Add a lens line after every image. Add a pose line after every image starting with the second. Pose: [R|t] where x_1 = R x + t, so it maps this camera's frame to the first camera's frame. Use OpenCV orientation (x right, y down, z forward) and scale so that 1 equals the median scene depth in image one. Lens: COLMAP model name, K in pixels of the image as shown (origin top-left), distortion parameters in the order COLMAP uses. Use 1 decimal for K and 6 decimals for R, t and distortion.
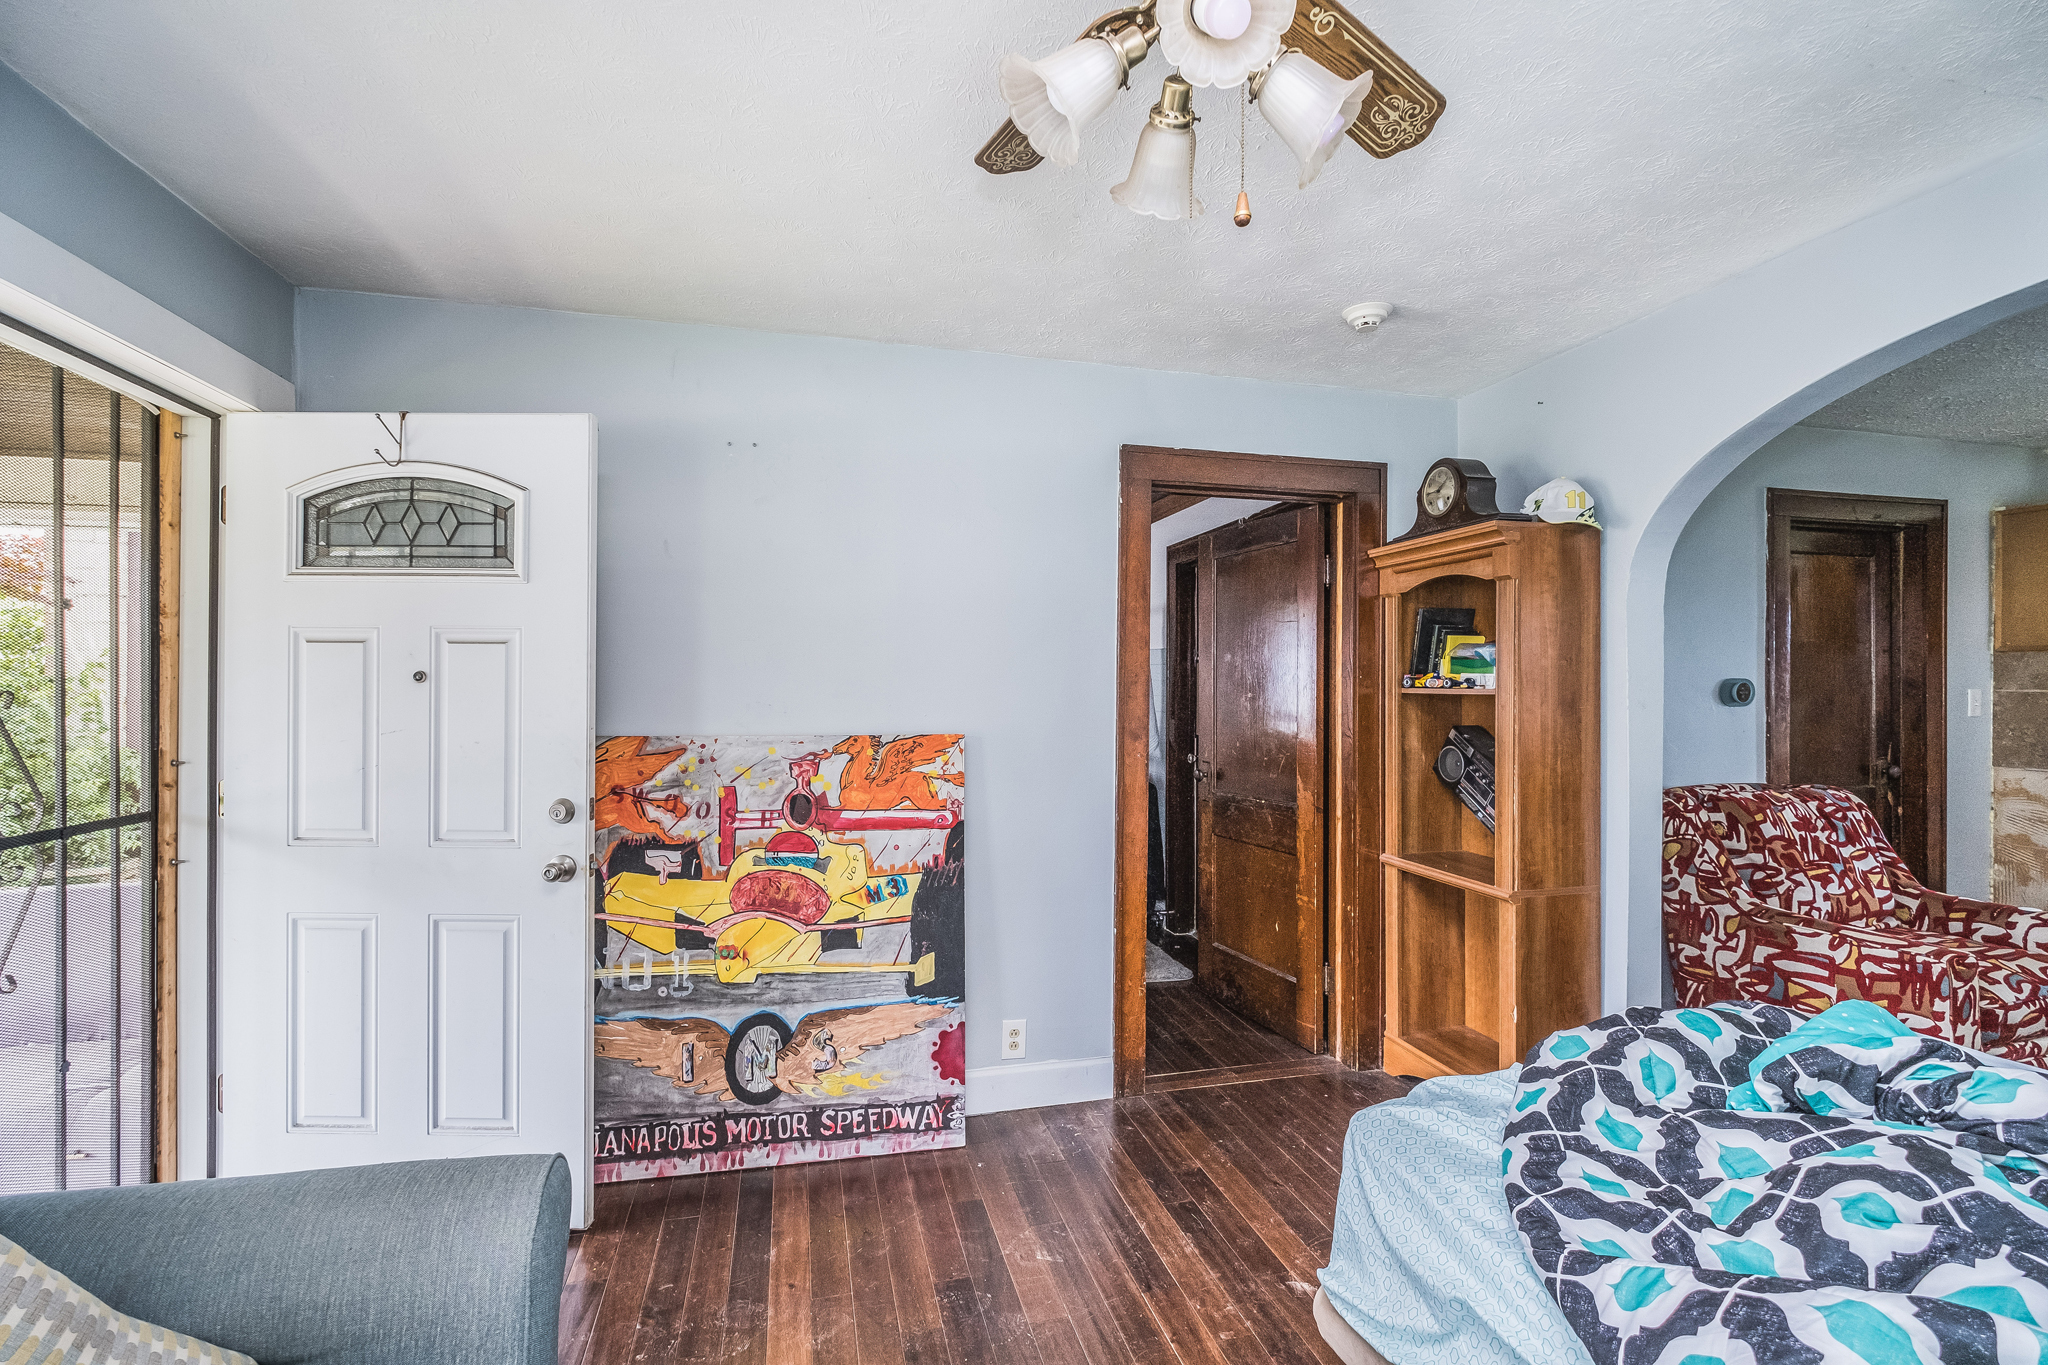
lens RADIAL K [[897.2, 0, 1027.3], [0, 897.2, 678.7], [0, 0, 1]] dist [-0.002747, 0.000132]
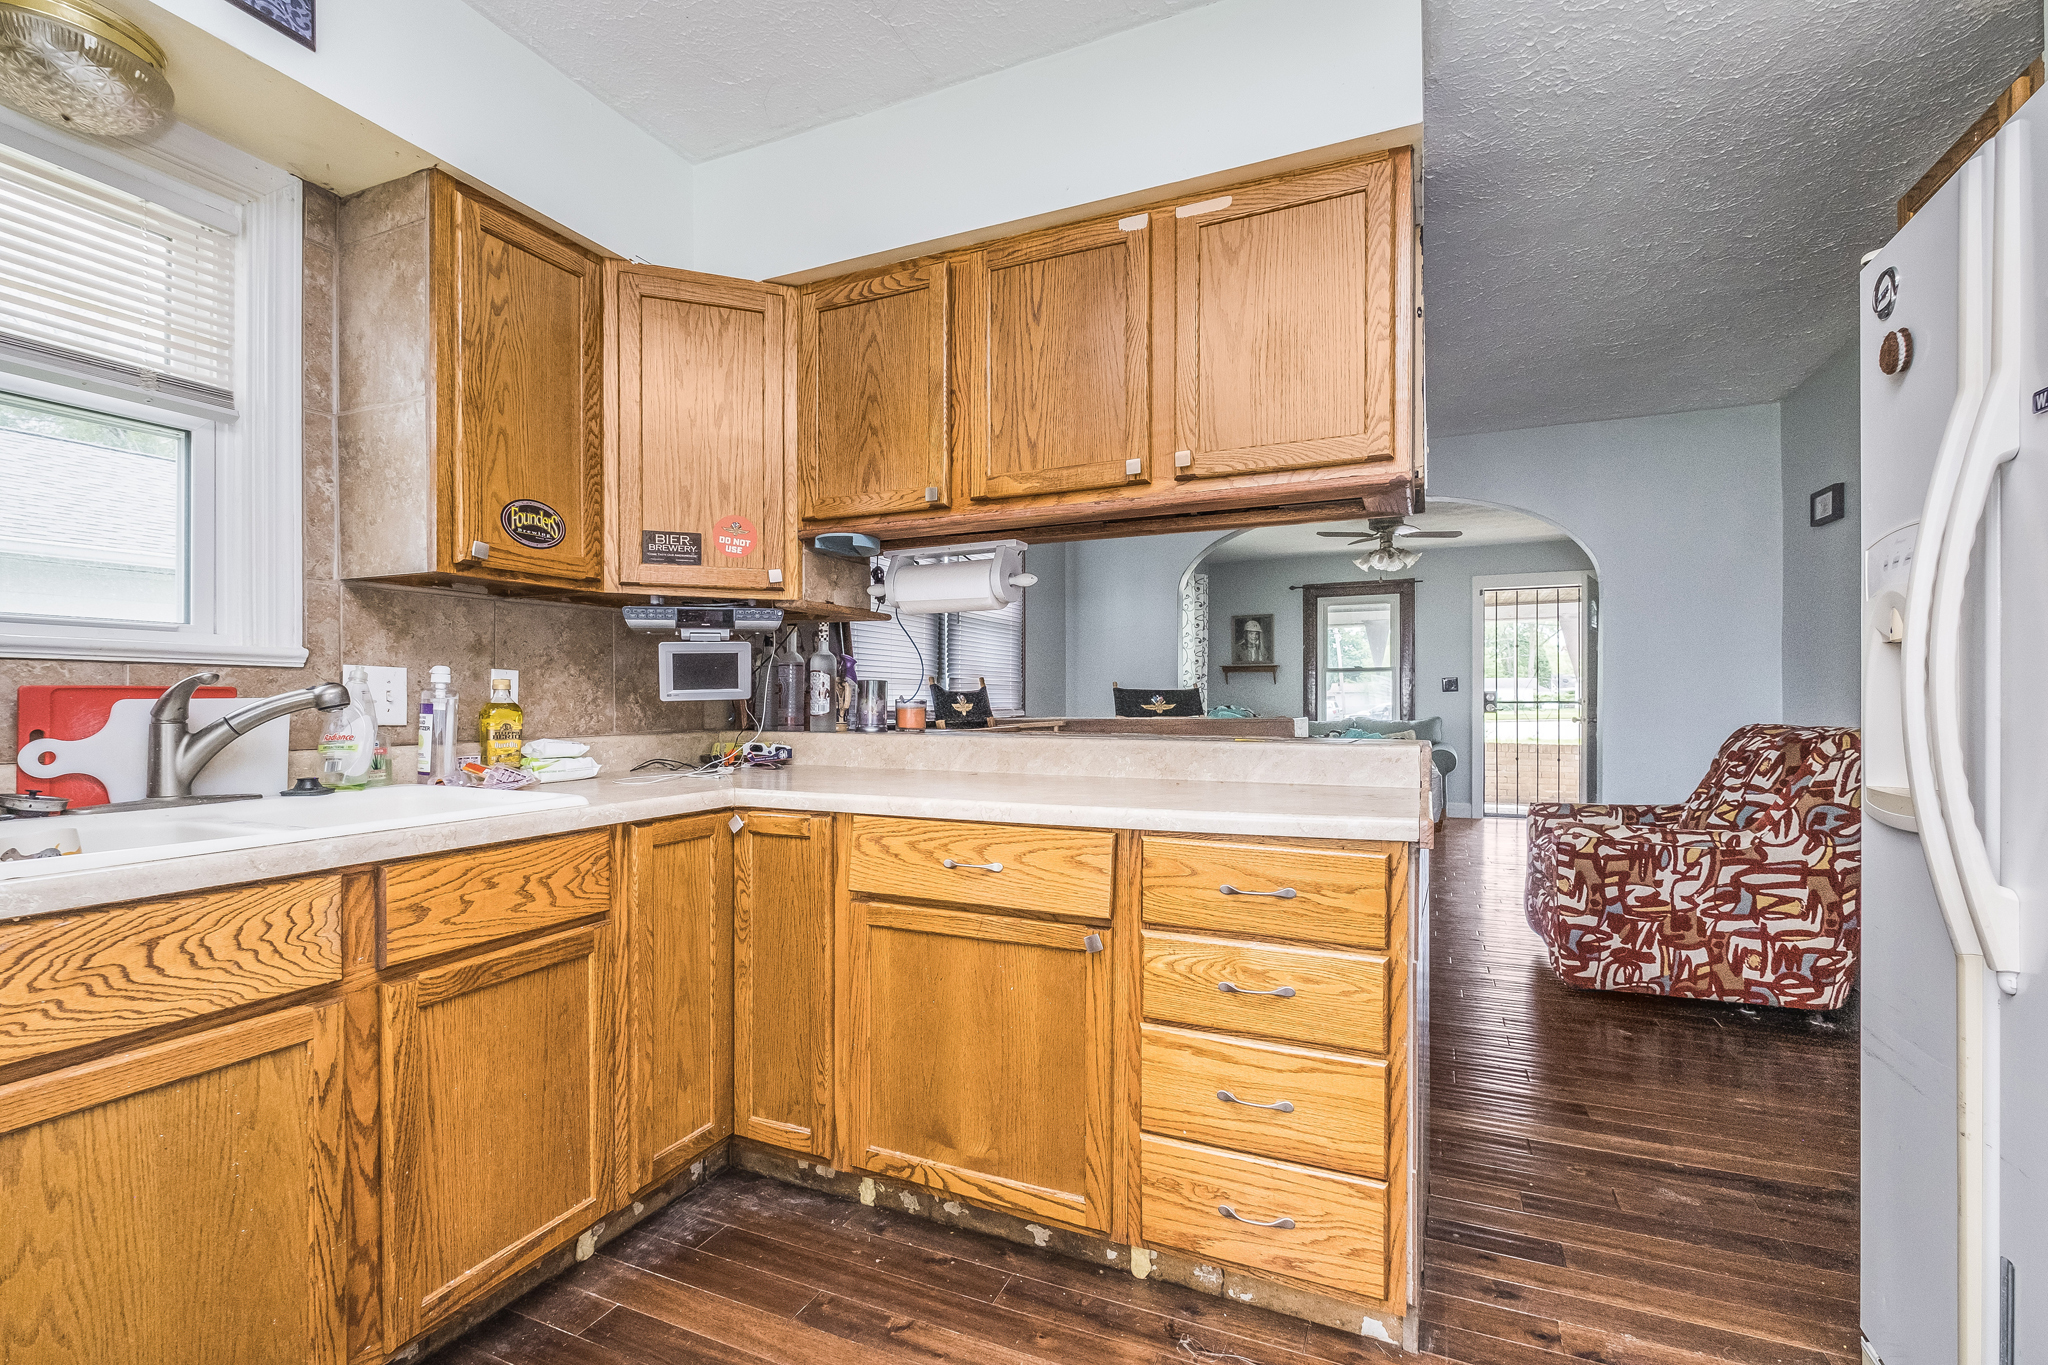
lens RADIAL K [[902.7, 0, 1021.1], [0, 902.7, 702.2], [0, 0, 1]] dist [-0.004260, -0.000546]
pose [[-0.622990, 0.003876, -0.782221, 2.667427], [0.005190, 0.999986, 0.000822, 0.114453], [0.782213, -0.003548, -0.623001, 1.199370]]
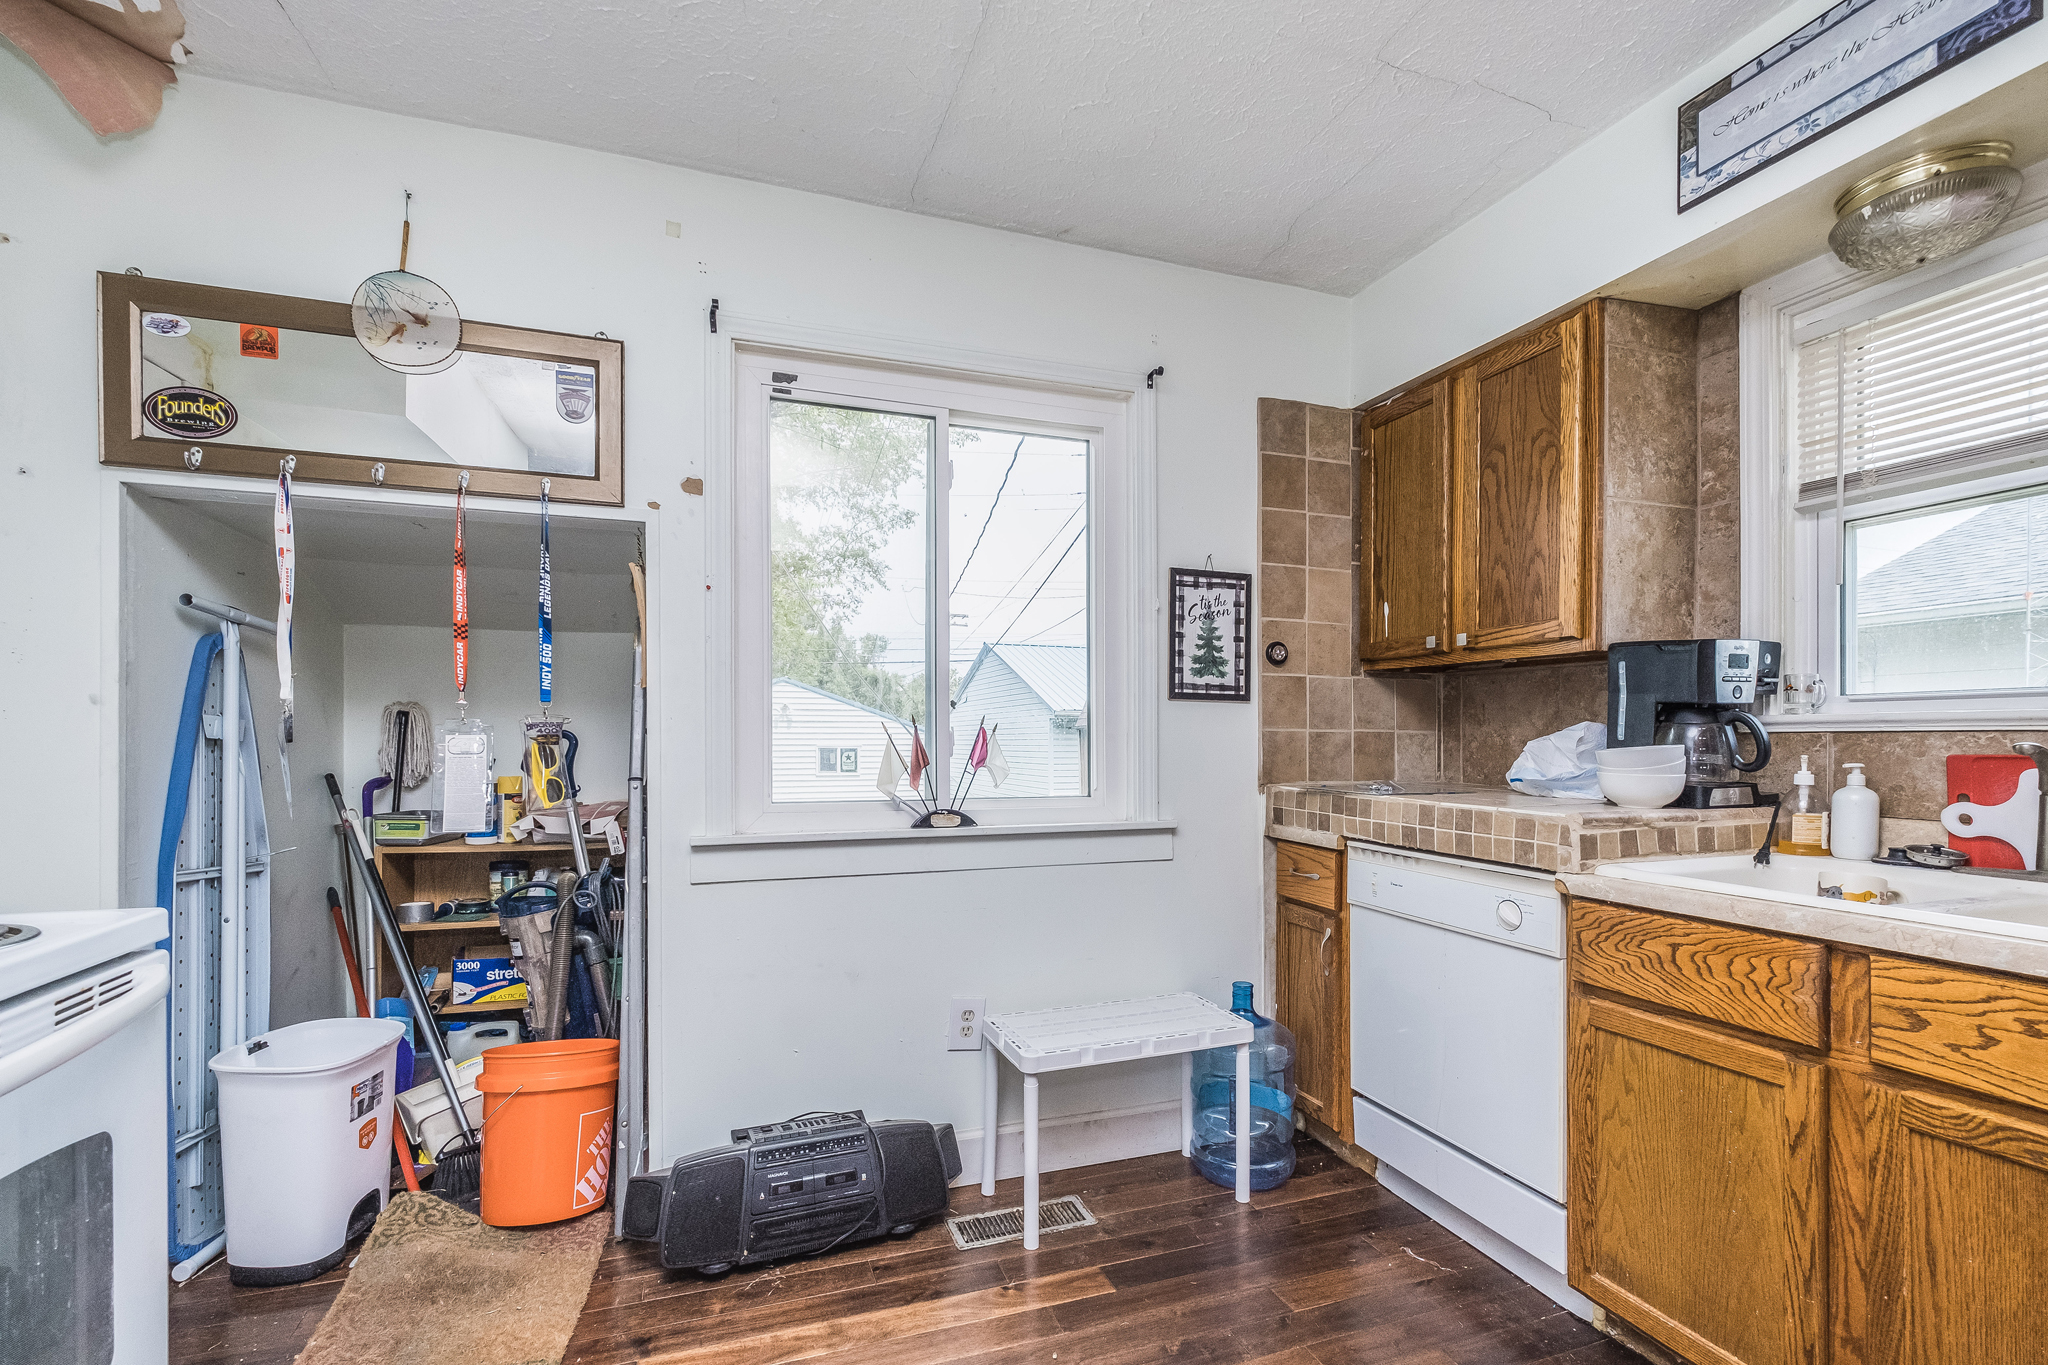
lens RADIAL K [[912.5, 0, 1022.8], [0, 912.5, 751.7], [0, 0, 1]] dist [-0.001473, 0.000040]
pose [[-0.085975, -0.012144, 0.996223, 2.065390], [-0.002694, 0.999925, 0.011956, 0.094530], [-0.996294, -0.001656, -0.086001, 1.092792]]
